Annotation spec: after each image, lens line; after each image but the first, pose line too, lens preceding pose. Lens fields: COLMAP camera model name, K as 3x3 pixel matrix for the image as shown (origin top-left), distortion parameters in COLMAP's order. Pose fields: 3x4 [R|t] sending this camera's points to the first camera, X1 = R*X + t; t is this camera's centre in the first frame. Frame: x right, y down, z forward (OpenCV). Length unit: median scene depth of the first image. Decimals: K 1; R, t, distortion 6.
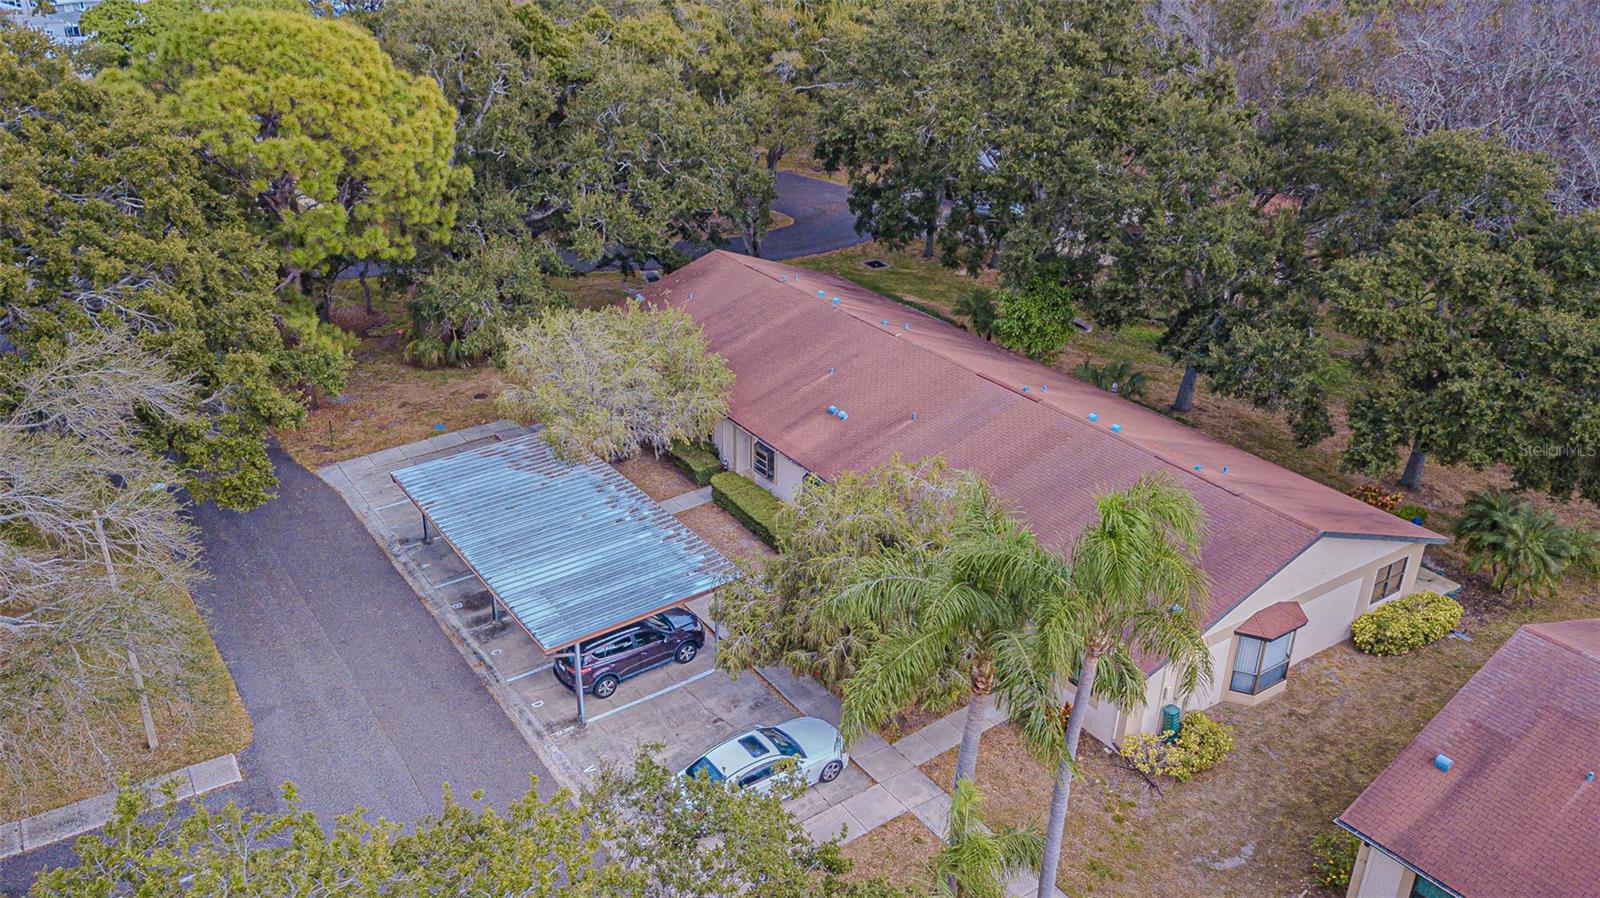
lens RADIAL K [[1221.6, 0, 794.7], [0, 1221.6, 455.6], [0, 0, 1]] dist [0.034831, 0.005908]
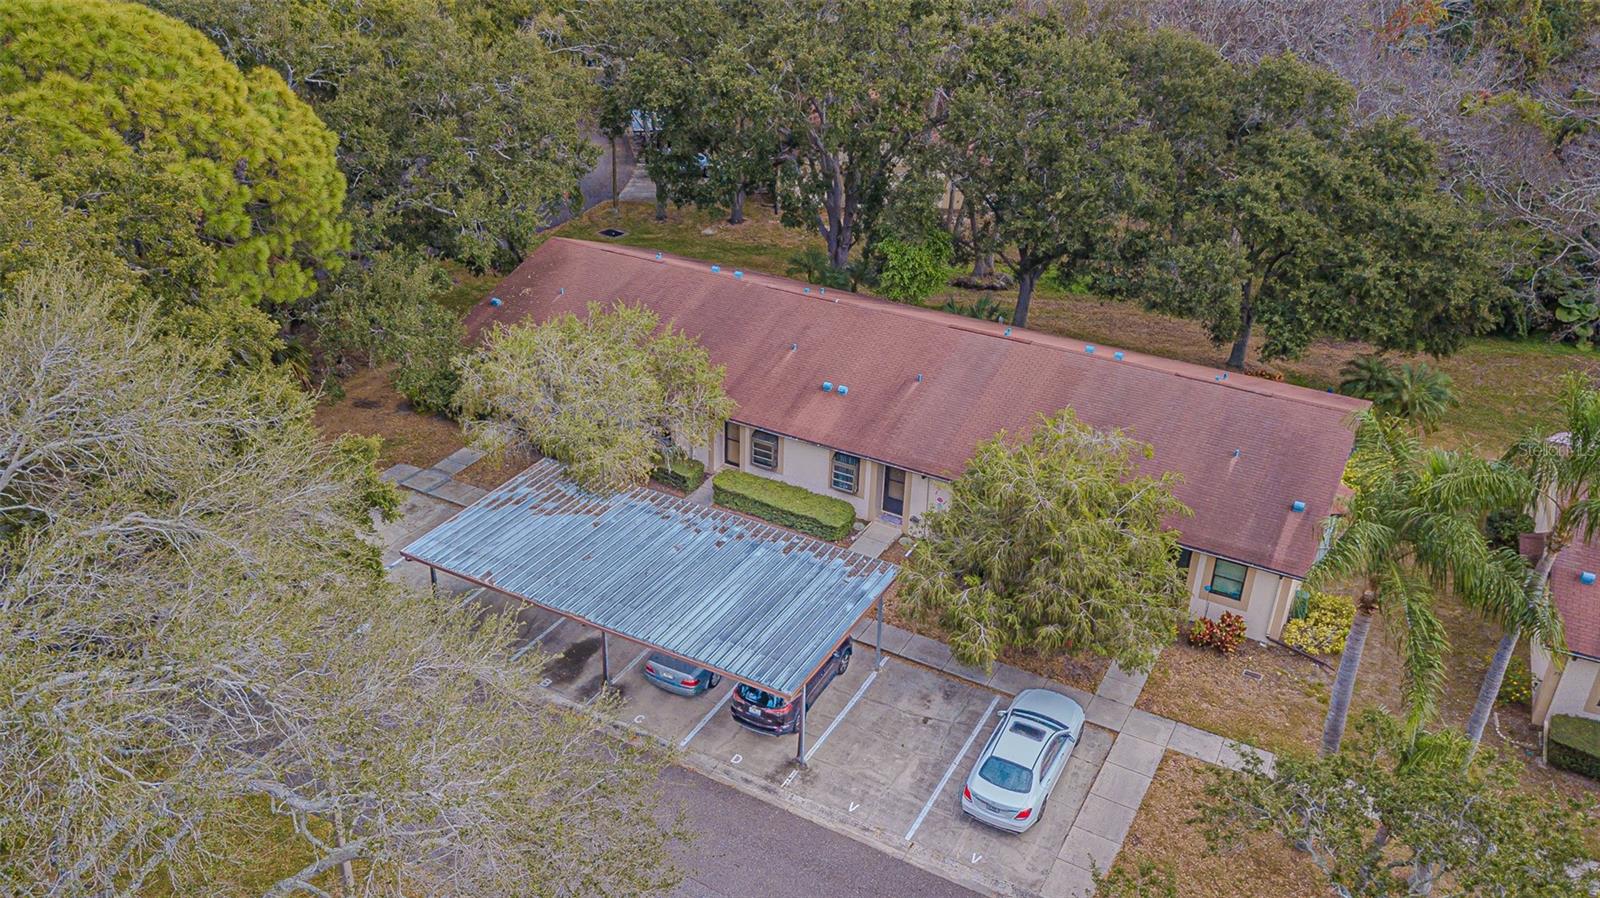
lens RADIAL K [[1221.6, 0, 795.9], [0, 1221.6, 448.1], [0, 0, 1]] dist [0.034831, 0.005908]
pose [[0.894830, -0.193060, 0.402502, -0.412042], [0.178330, 0.981172, 0.074161, -0.068926], [-0.409241, 0.005416, 0.912410, 0.130396]]
